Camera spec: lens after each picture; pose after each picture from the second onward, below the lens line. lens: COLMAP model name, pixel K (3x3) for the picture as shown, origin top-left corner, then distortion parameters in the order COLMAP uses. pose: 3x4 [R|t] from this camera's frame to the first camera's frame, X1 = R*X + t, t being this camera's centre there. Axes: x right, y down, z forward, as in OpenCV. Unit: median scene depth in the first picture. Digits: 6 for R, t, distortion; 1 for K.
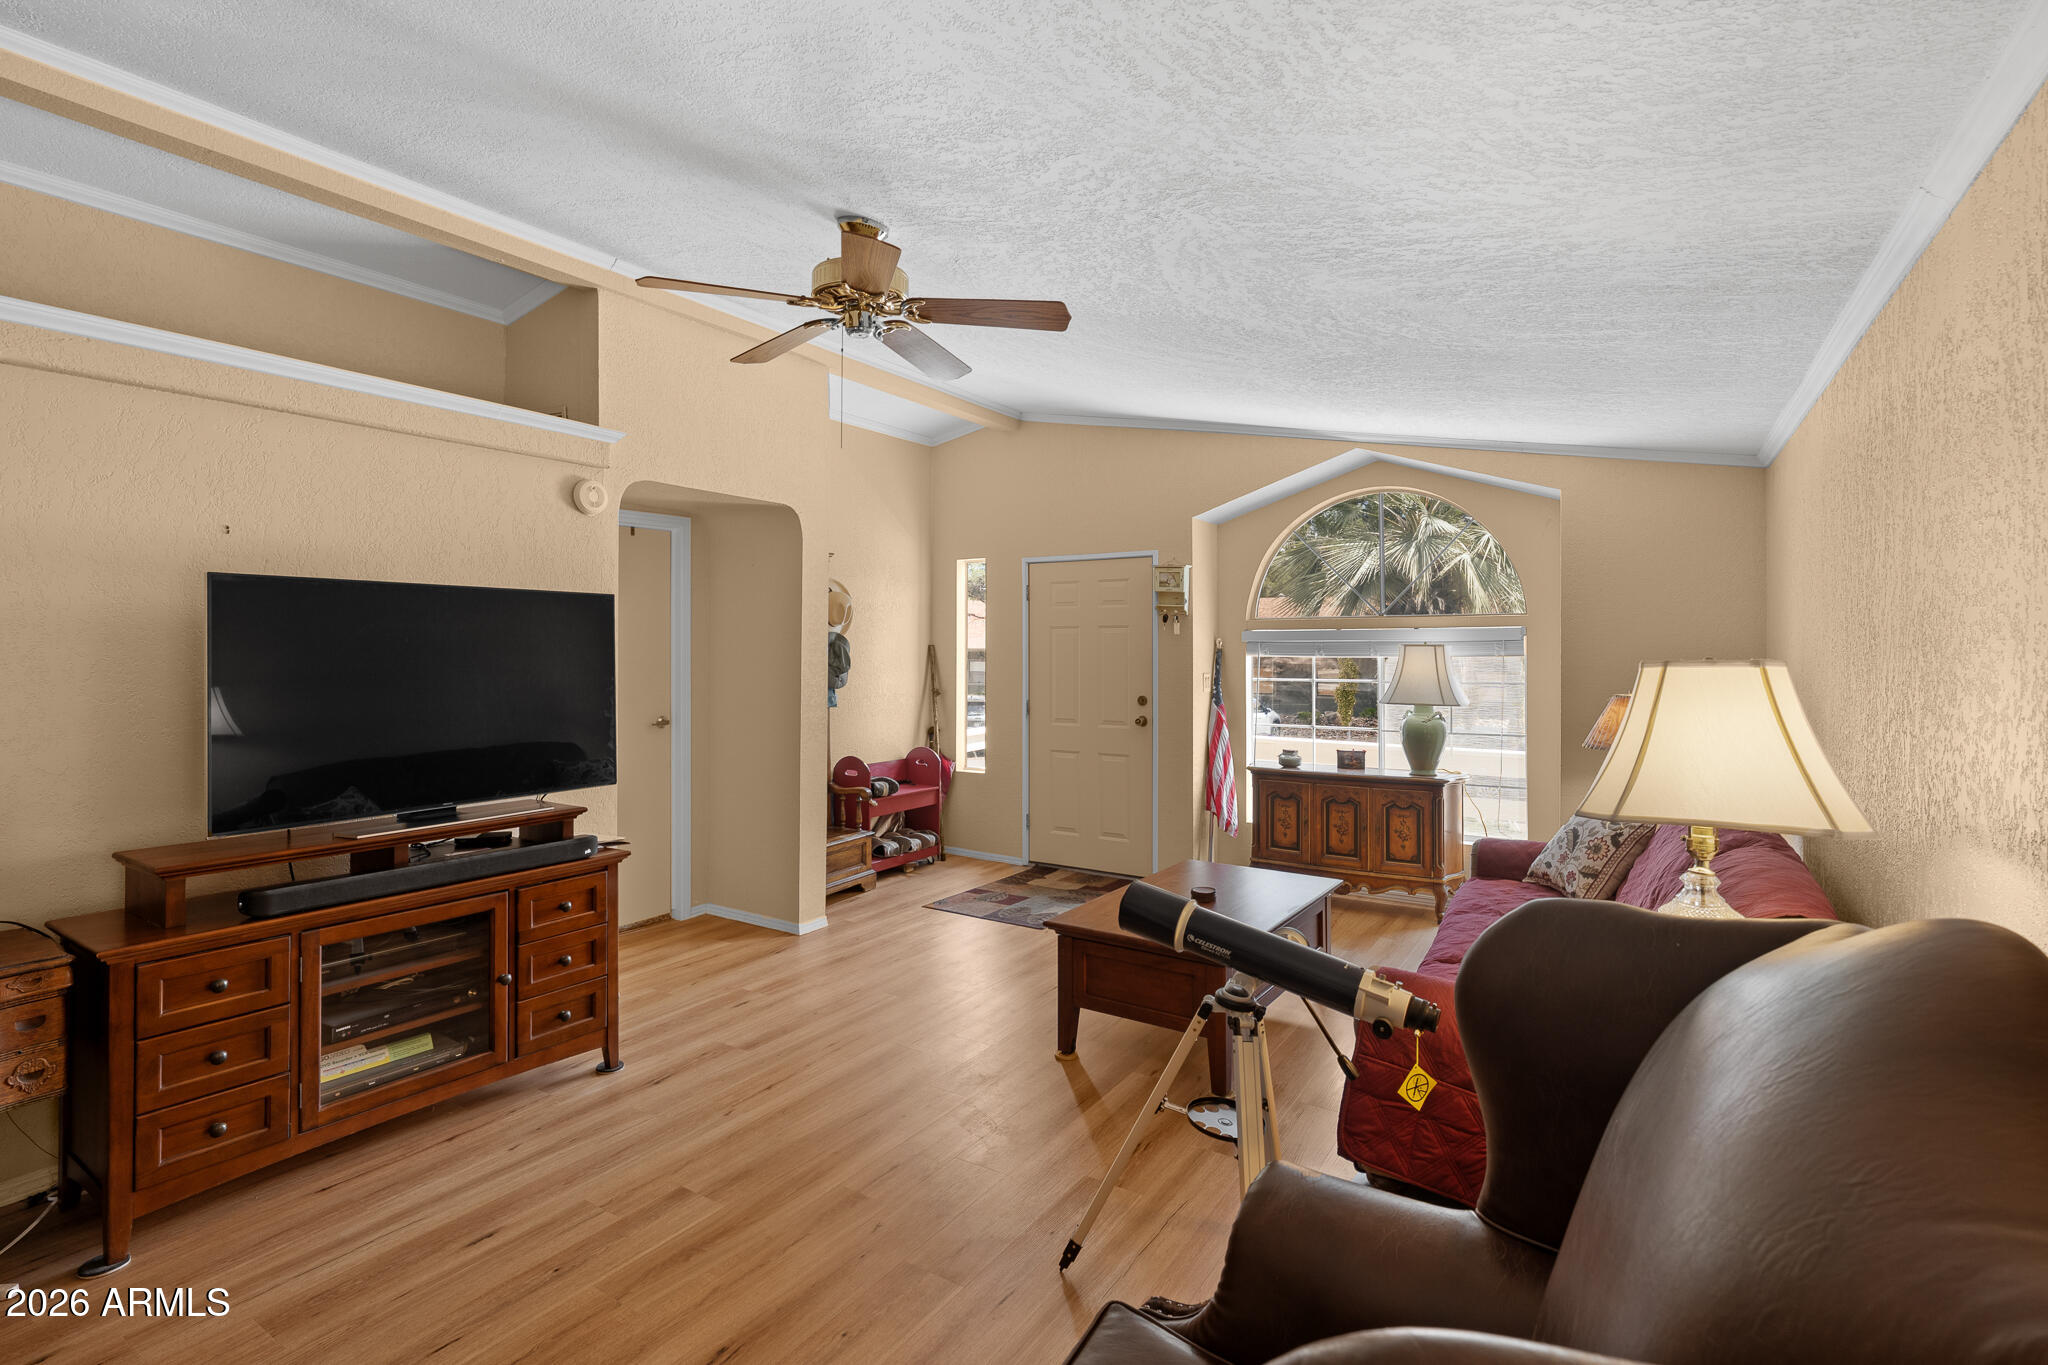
lens RADIAL K [[969.3, 0, 1020.2], [0, 969.3, 639.5], [0, 0, 1]] dist [-0.001332, -0.000292]
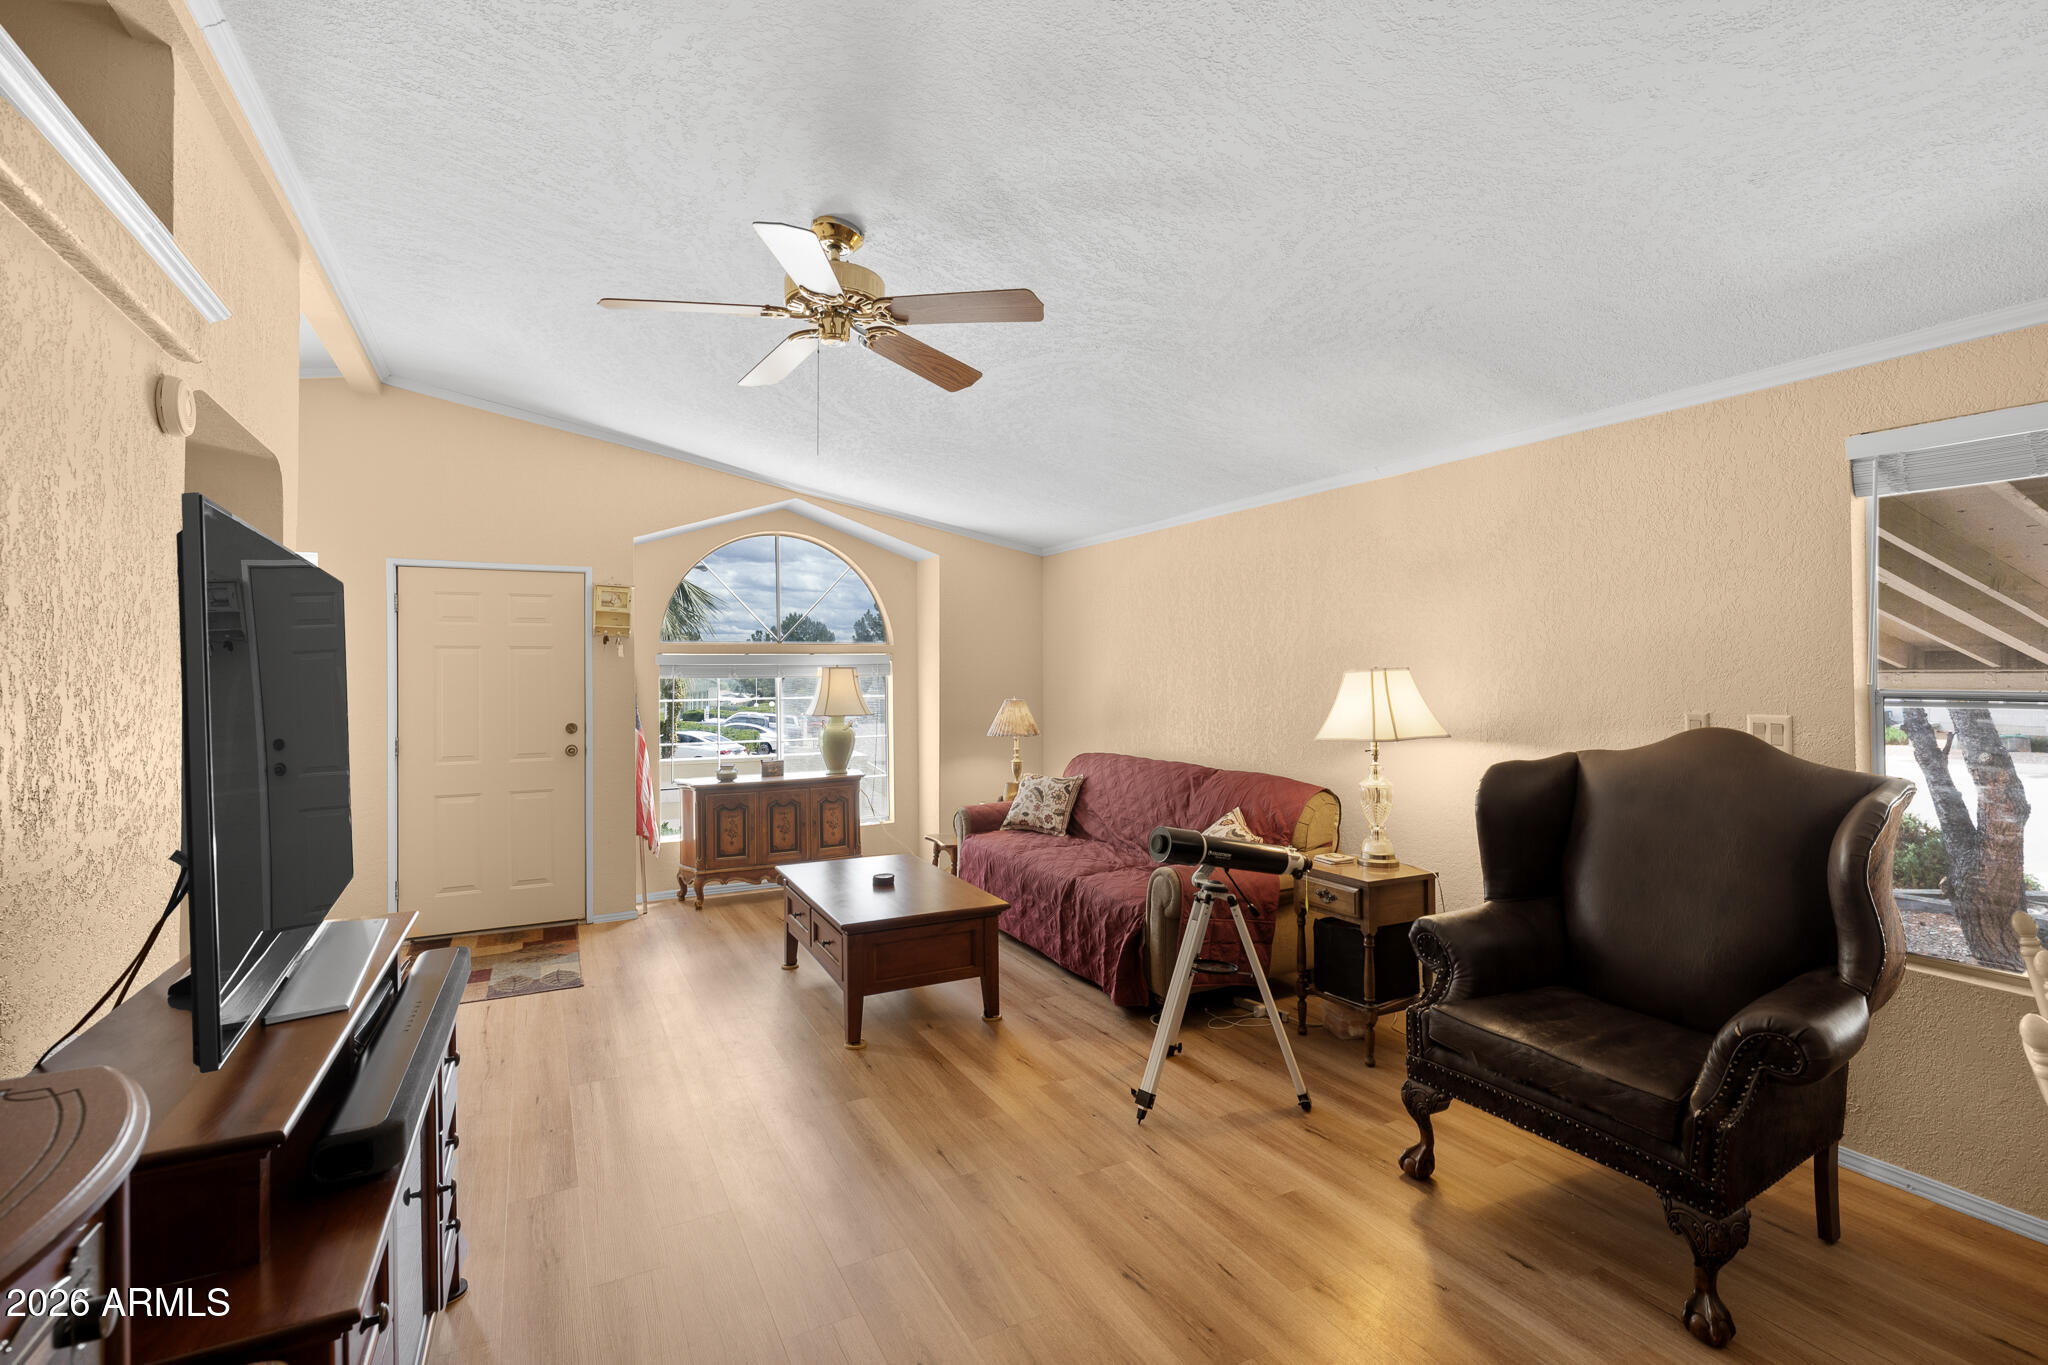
lens RADIAL K [[937.7, 0, 1026.8], [0, 937.7, 664.7], [0, 0, 1]] dist [0.002407, -0.000329]
pose [[0.492835, 0.002172, 0.870120, -0.491412], [0.000904, 0.999995, -0.003008, 0.006113], [-0.870122, 0.002269, 0.492831, 0.204705]]
